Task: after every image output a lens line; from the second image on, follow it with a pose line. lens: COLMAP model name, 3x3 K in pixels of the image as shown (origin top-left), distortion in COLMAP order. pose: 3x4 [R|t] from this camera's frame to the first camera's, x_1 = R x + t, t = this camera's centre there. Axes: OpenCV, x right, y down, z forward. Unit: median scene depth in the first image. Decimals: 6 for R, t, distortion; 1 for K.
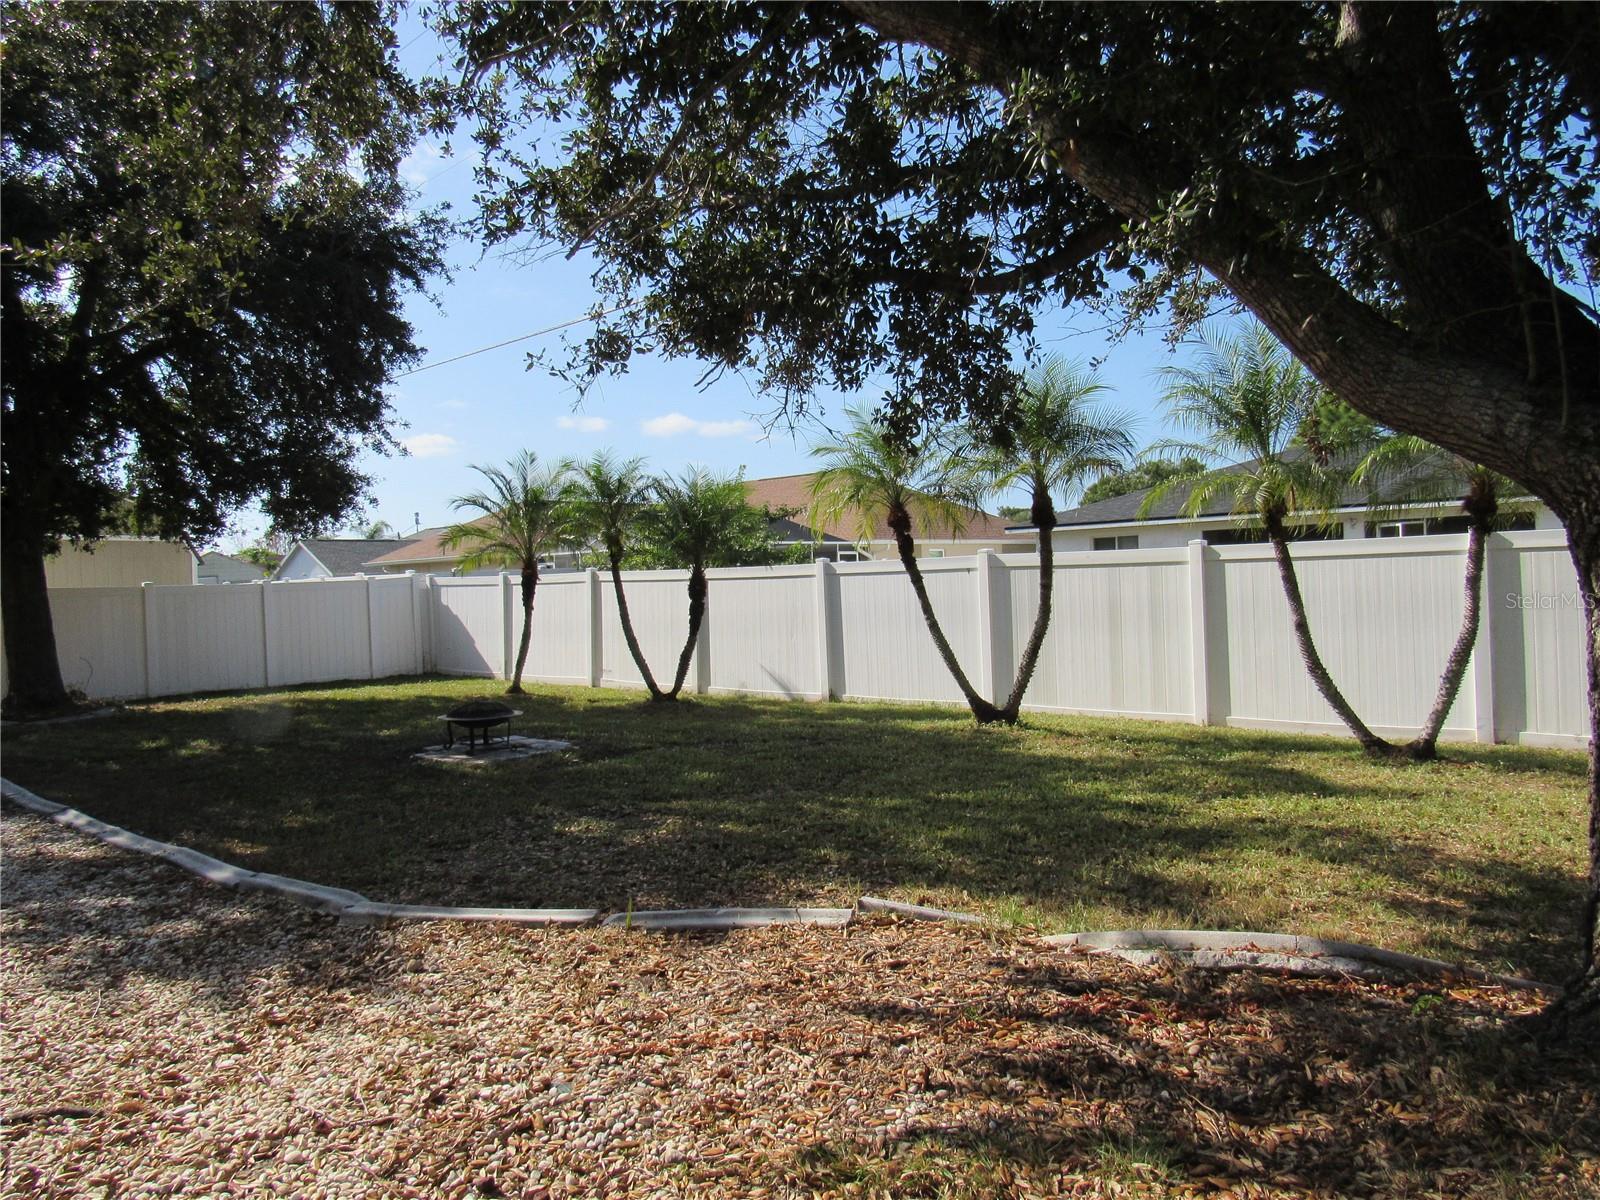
lens RADIAL K [[1184.5, 0, 800.0], [0, 1184.5, 600.0], [0, 0, 1]] dist [-0.019783, -0.000244]
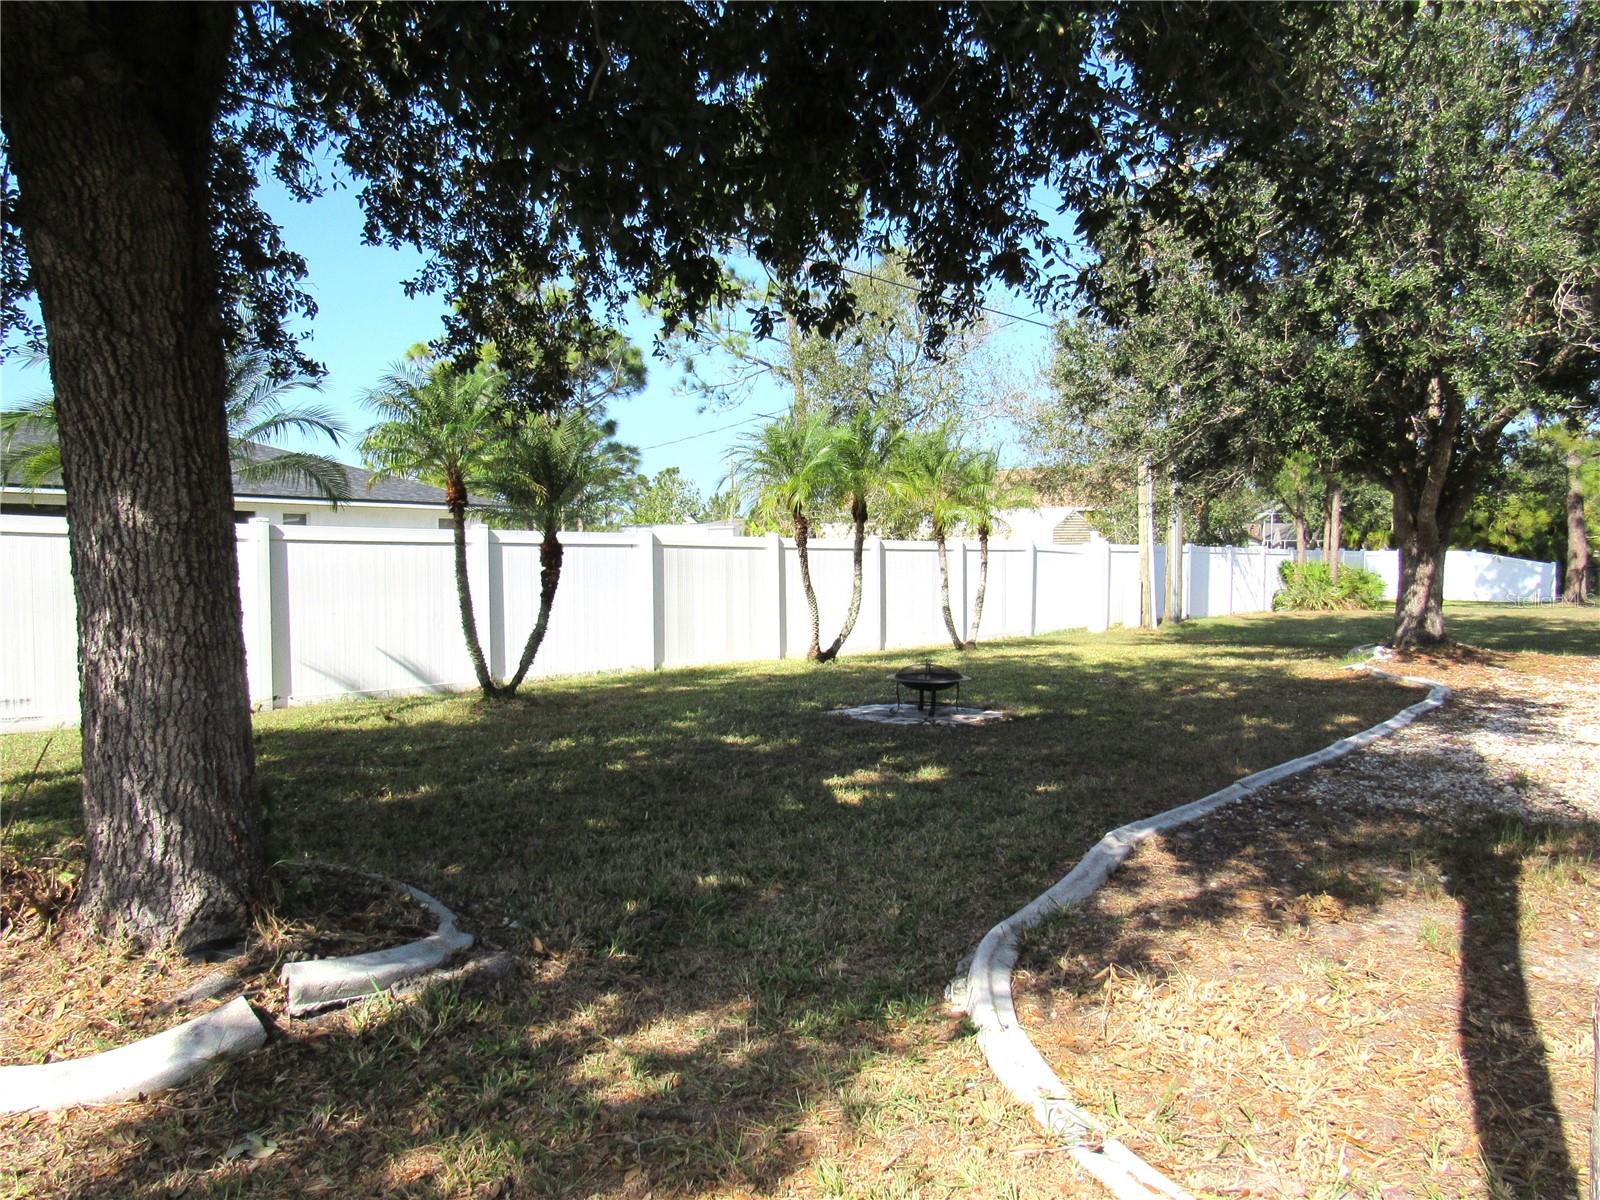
lens RADIAL K [[1184.5, 0, 800.0], [0, 1184.5, 600.0], [0, 0, 1]] dist [-0.019783, -0.000244]
pose [[0.002484, -0.004162, 0.999988, -0.929256], [-0.001110, 0.999991, 0.004165, 0.017854], [-0.999996, -0.001120, 0.002479, 0.829702]]
